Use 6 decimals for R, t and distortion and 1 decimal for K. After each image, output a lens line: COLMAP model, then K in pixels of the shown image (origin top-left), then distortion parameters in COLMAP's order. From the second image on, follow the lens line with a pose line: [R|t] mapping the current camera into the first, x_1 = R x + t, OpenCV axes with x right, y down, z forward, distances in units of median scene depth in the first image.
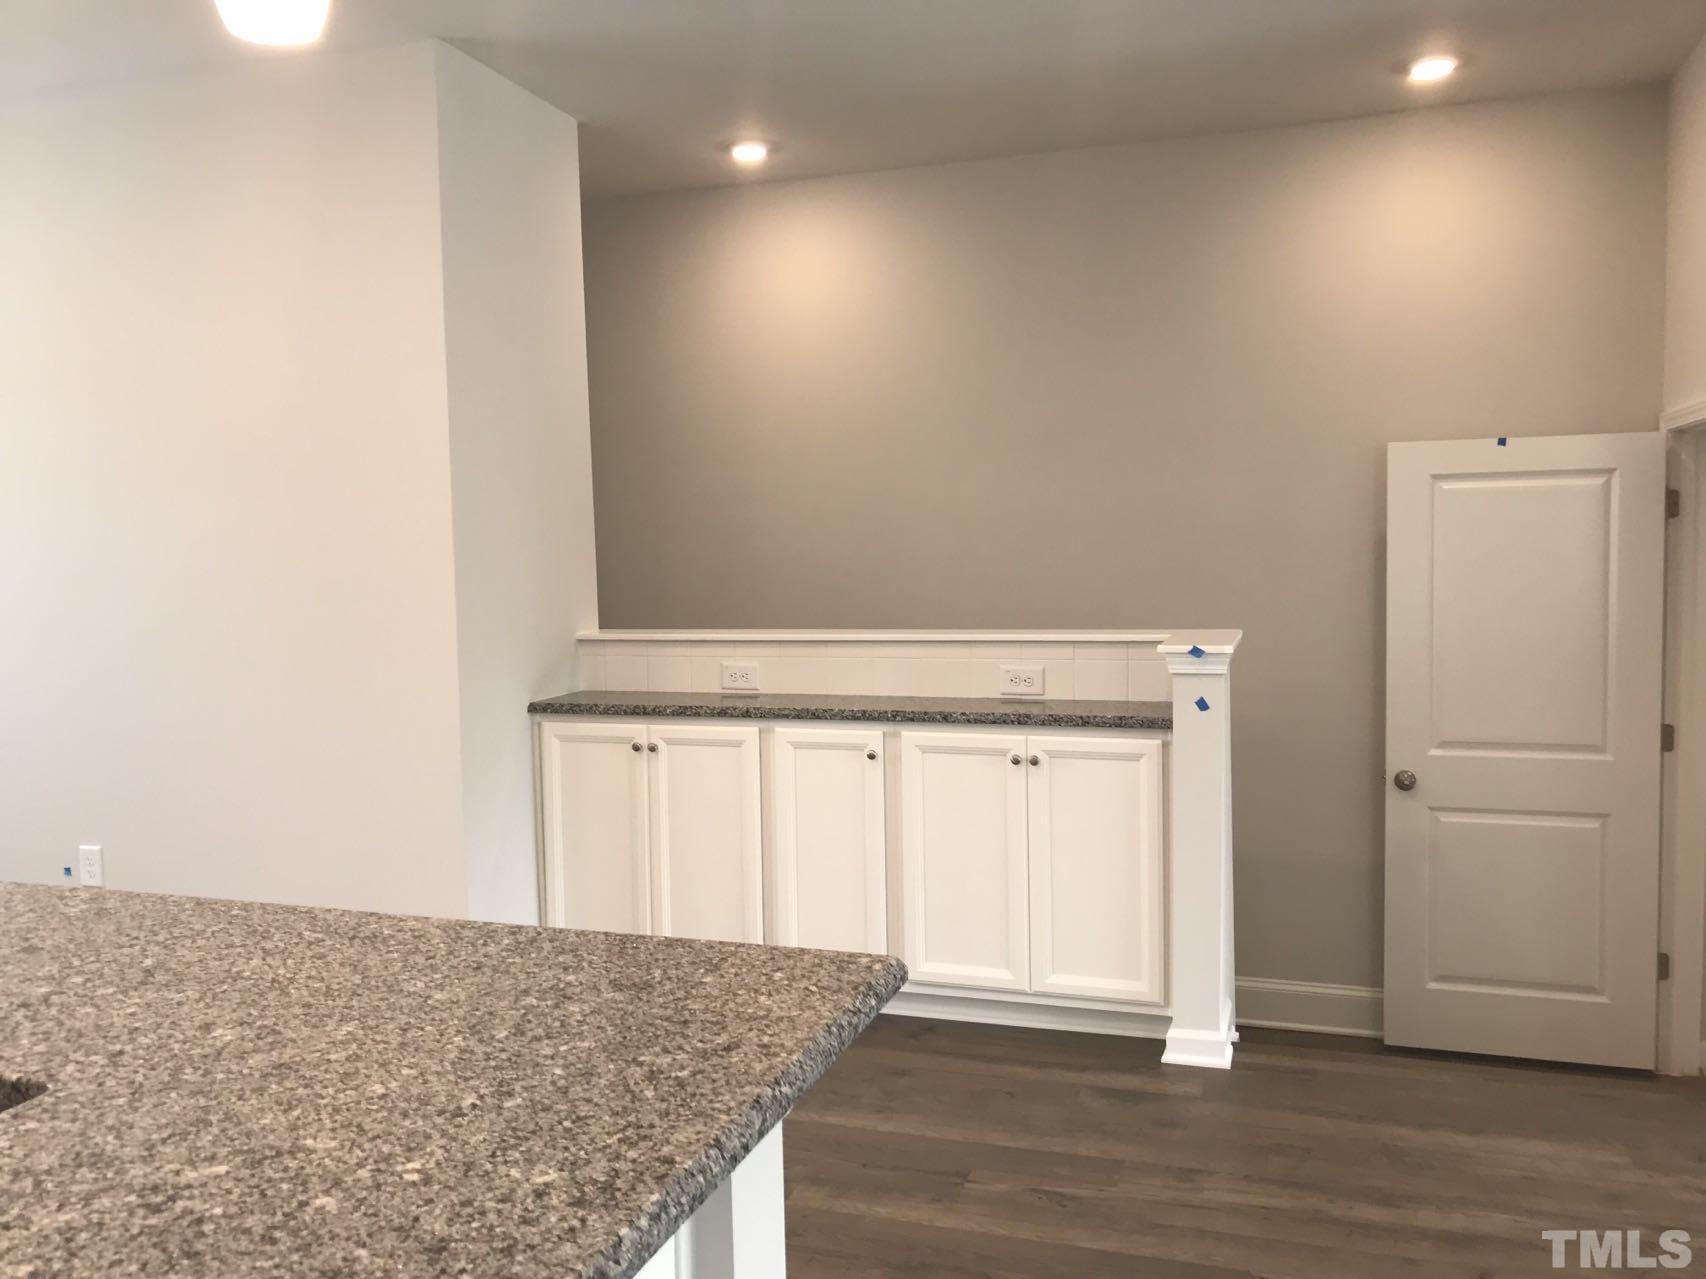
lens RADIAL K [[1395.0, 0, 849.6], [0, 1395.0, 641.3], [0, 0, 1]] dist [0.037602, -0.039684]
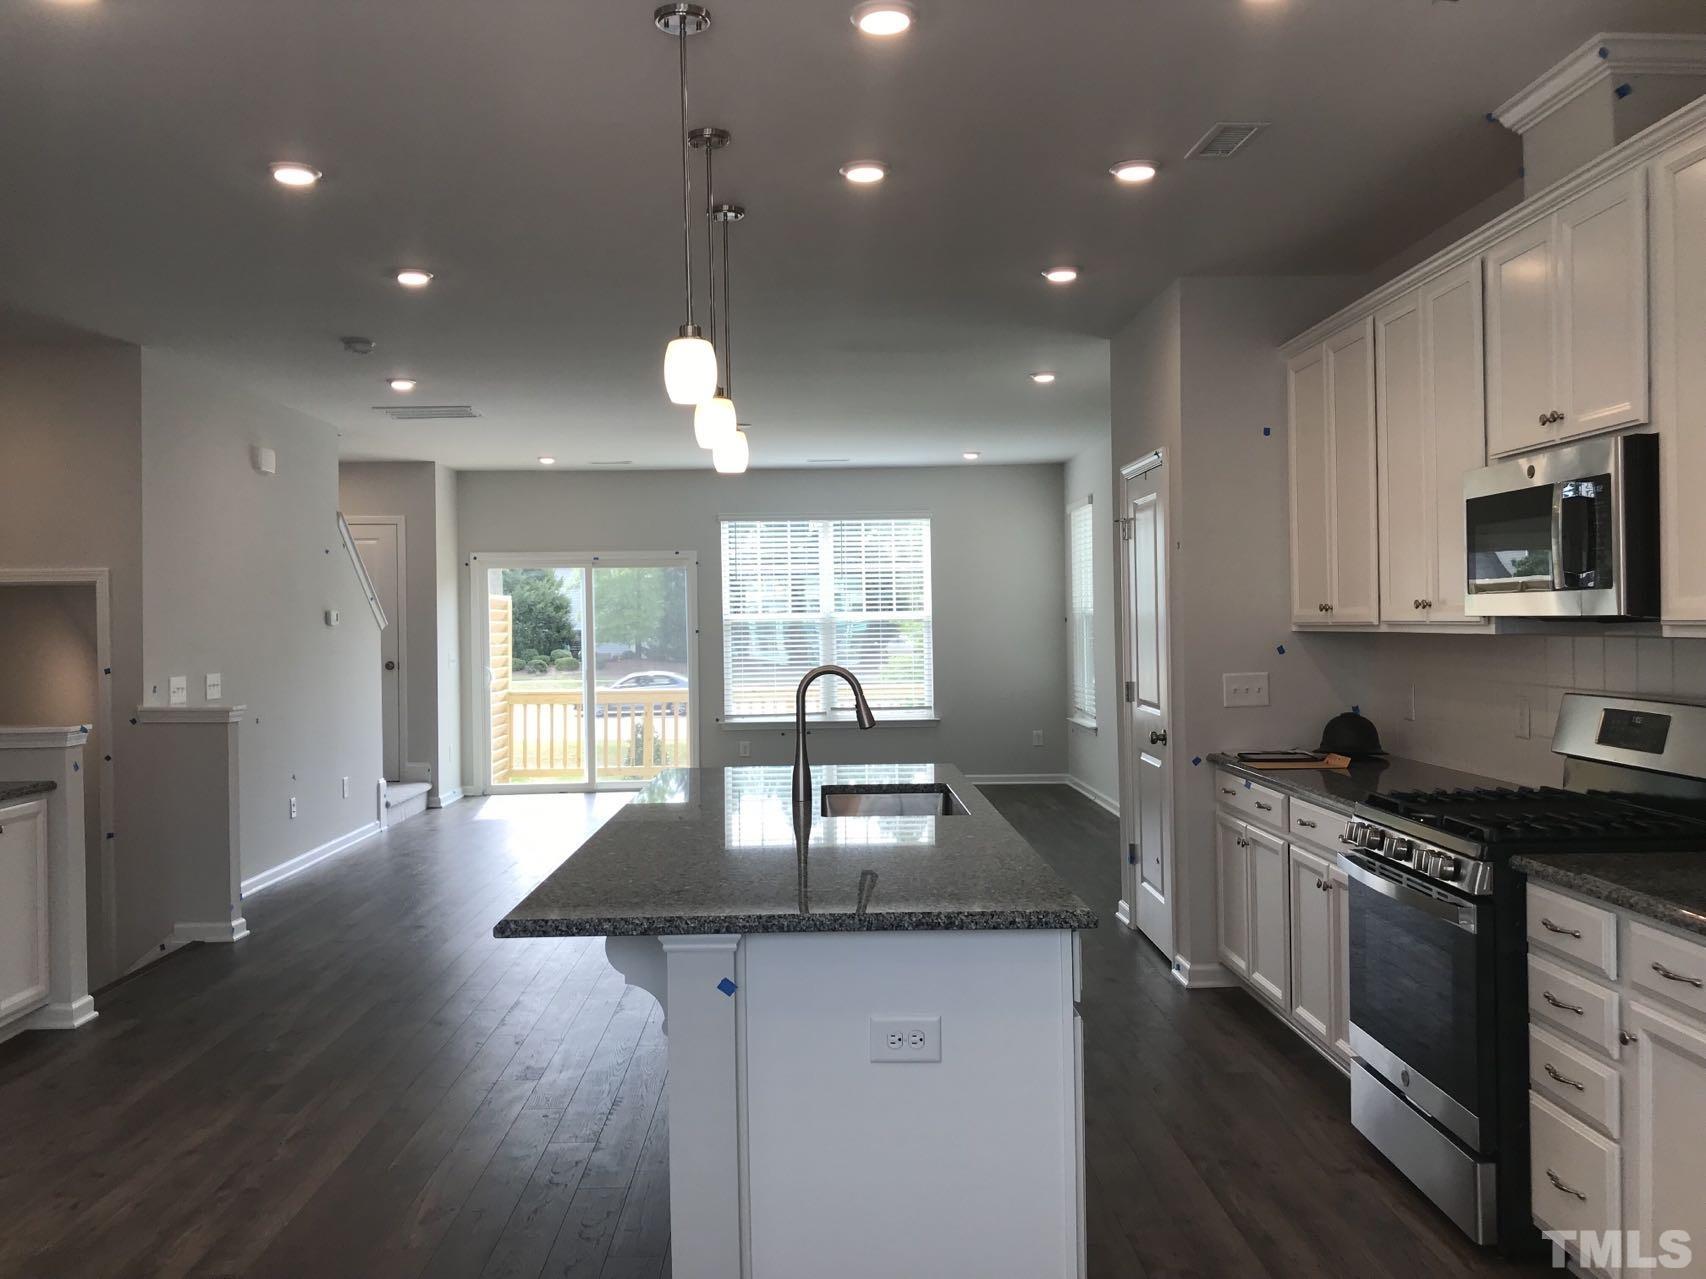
lens RADIAL K [[1395.0, 0, 848.9], [0, 1395.0, 634.0], [0, 0, 1]] dist [0.037602, -0.039684]
pose [[-0.379302, 0.016466, 0.925126, -1.225539], [0.080551, 0.996633, 0.015287, -0.044057], [-0.921760, 0.080318, -0.379352, 0.703902]]
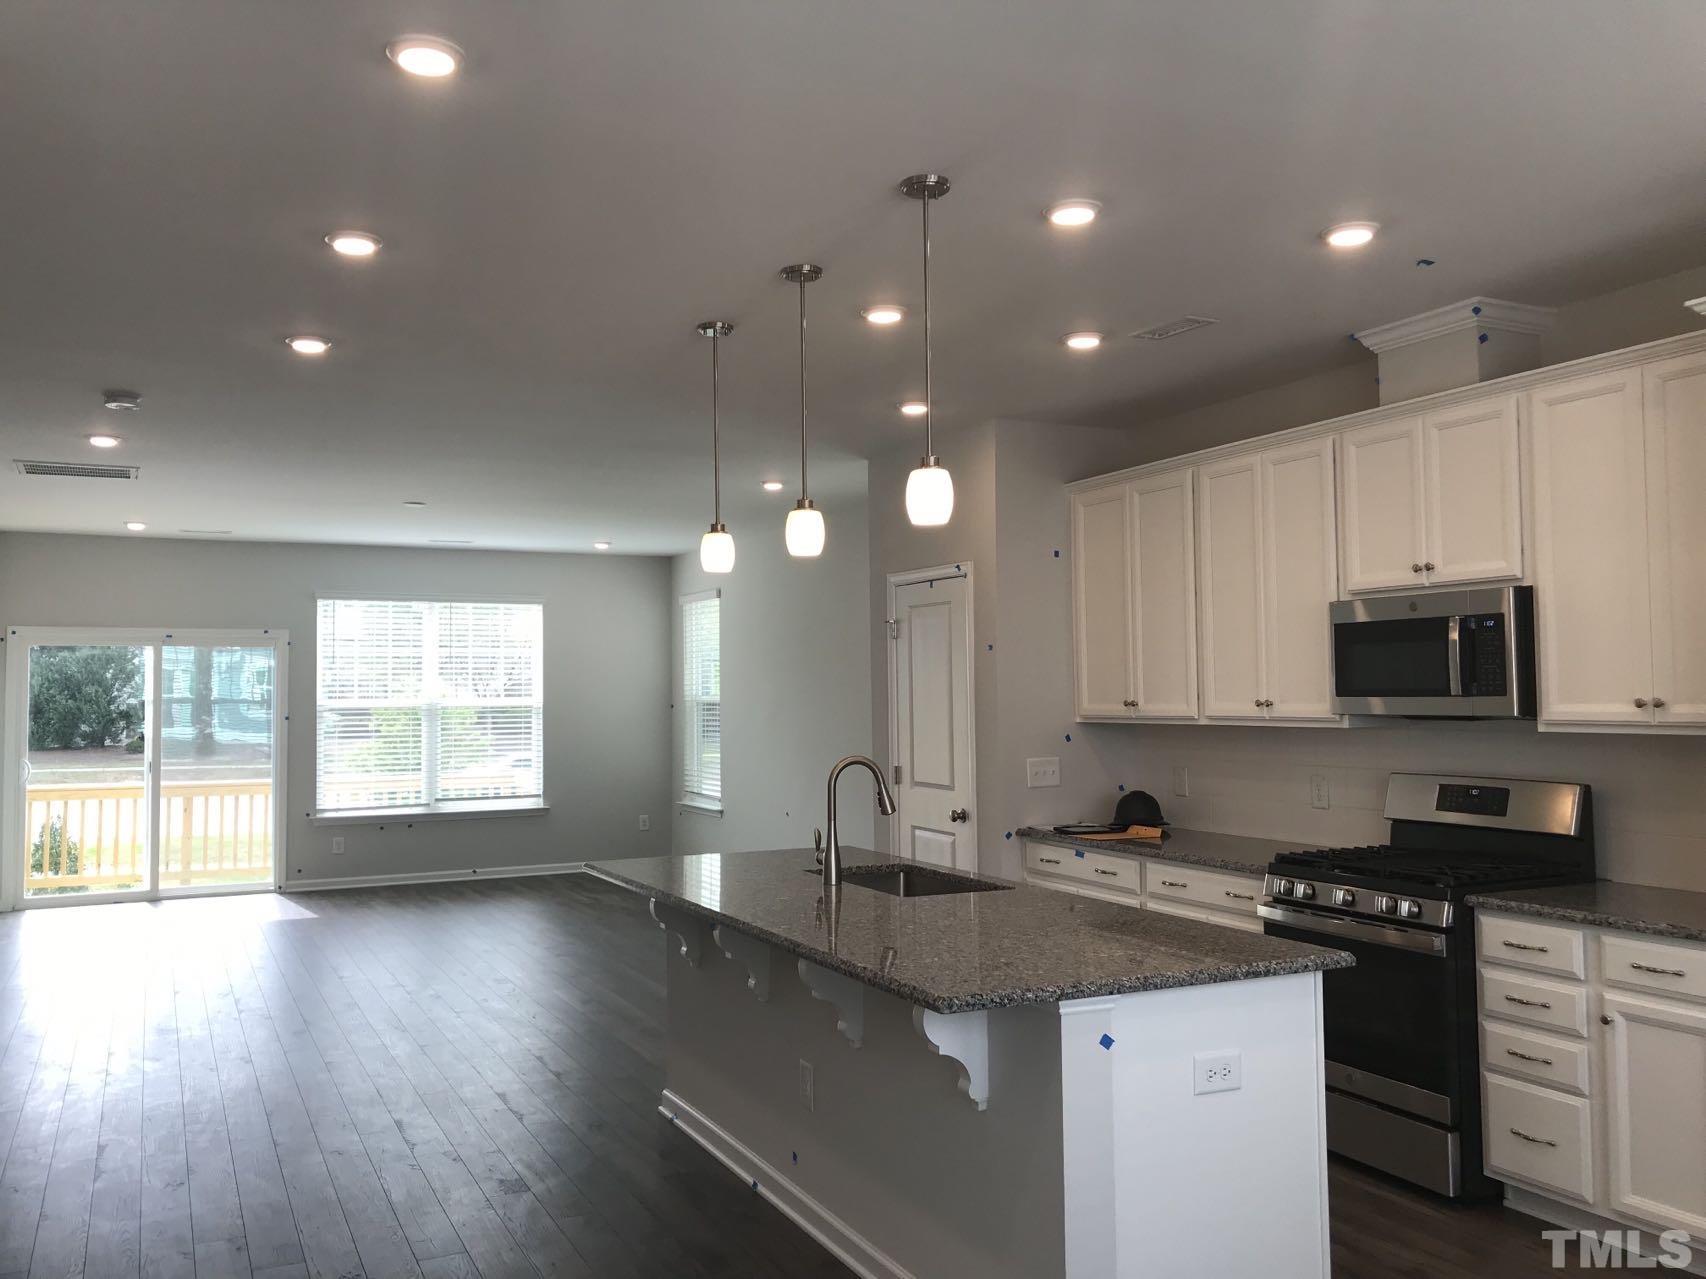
lens RADIAL K [[1395.0, 0, 836.0], [0, 1395.0, 637.1], [0, 0, 1]] dist [0.037602, -0.039684]
pose [[-0.730041, 0.054275, 0.681245, -1.025309], [0.065964, 0.997783, -0.008805, -0.092571], [-0.680213, 0.038510, -0.732002, 1.146033]]
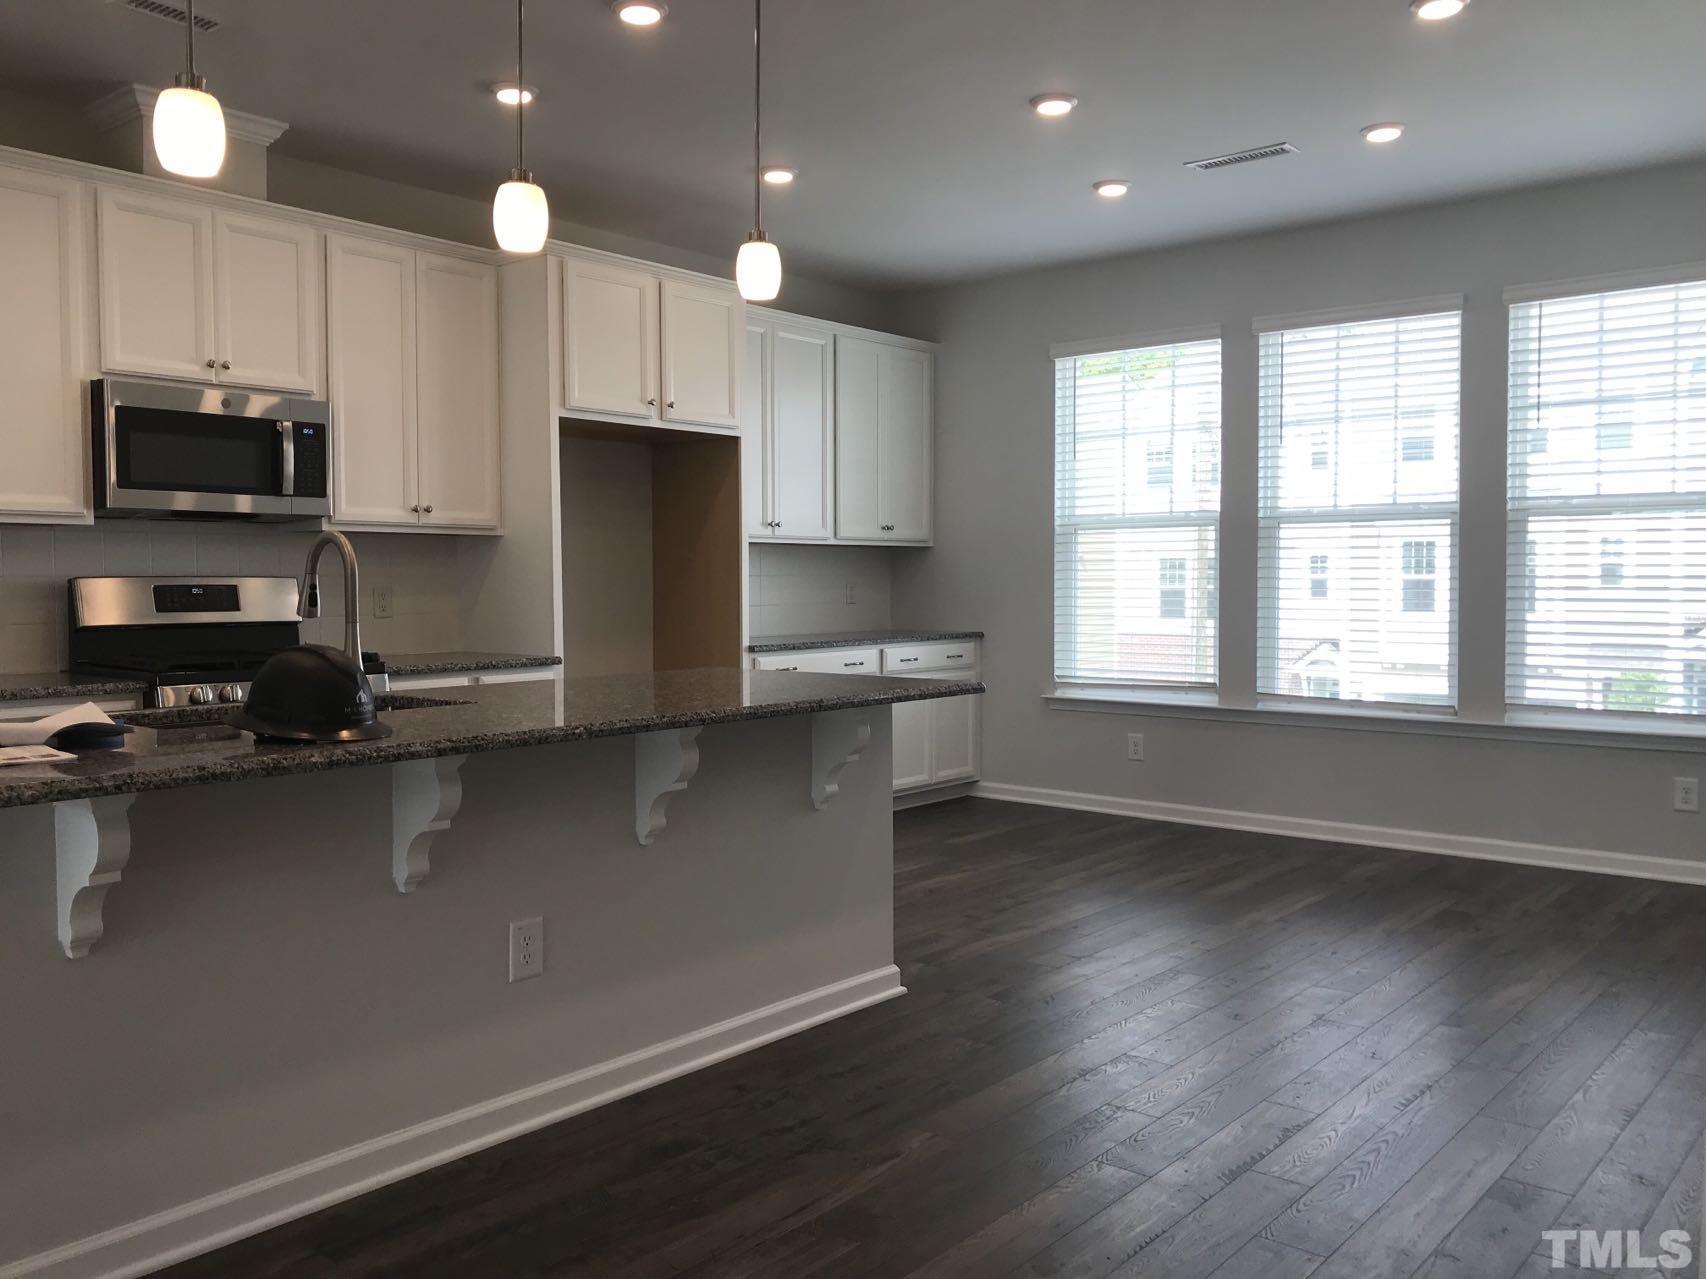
lens RADIAL K [[1395.0, 0, 836.9], [0, 1395.0, 637.3], [0, 0, 1]] dist [0.037602, -0.039684]
pose [[-0.328970, 0.060184, -0.942421, 0.336060], [-0.050867, 0.995389, 0.081323, -0.024693], [0.942970, 0.074691, -0.324391, 0.837951]]
